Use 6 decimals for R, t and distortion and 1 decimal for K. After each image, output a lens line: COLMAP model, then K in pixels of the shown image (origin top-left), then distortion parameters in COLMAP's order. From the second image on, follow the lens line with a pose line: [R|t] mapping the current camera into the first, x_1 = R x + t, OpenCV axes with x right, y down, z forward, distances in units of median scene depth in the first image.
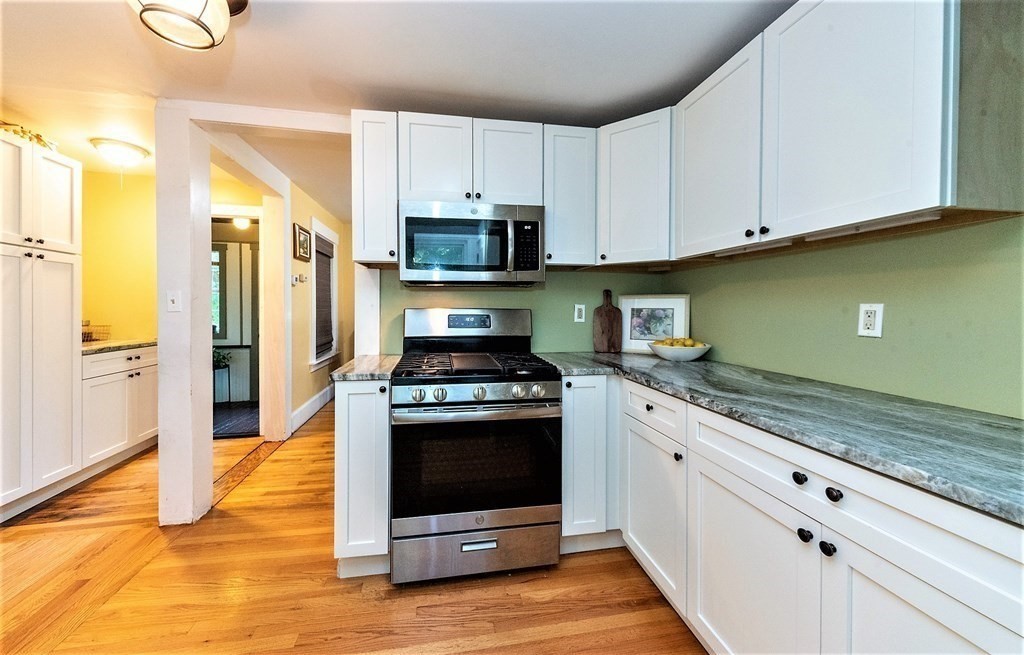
lens RADIAL K [[377.9, 0, 499.8], [0, 377.9, 310.8], [0, 0, 1]] dist [0.002377, -0.000009]
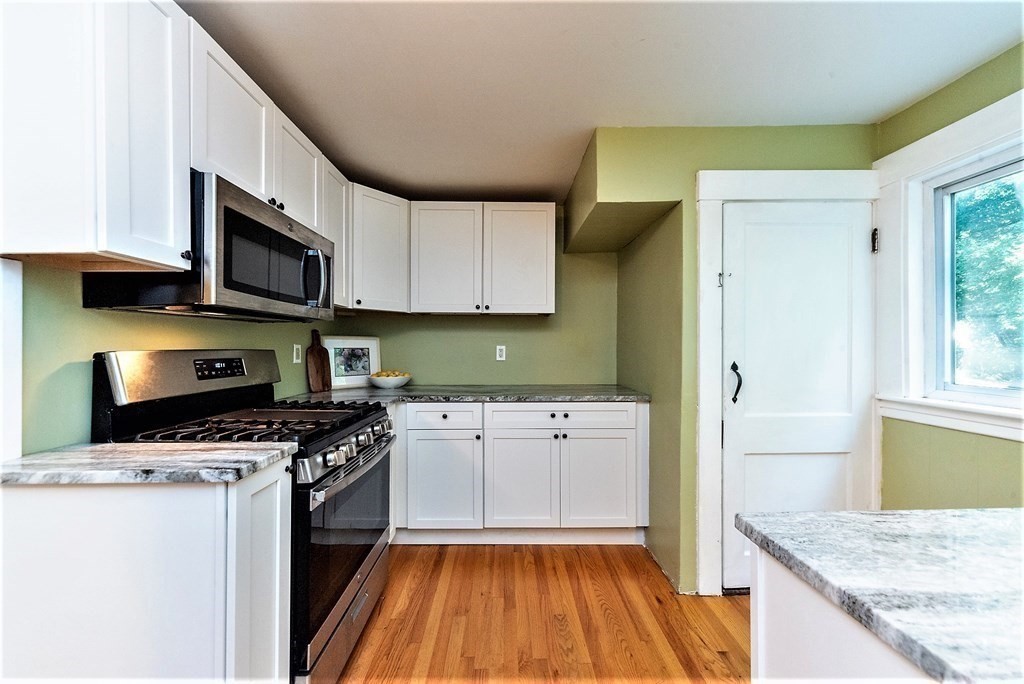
lens RADIAL K [[357.2, 0, 519.6], [0, 357.2, 345.6], [0, 0, 1]] dist [0.003664, -0.000599]
pose [[0.134751, 0.002242, 0.990877, -0.649735], [0.007579, 0.999966, -0.003293, -0.006935], [-0.990850, 0.007954, 0.134730, 0.365152]]
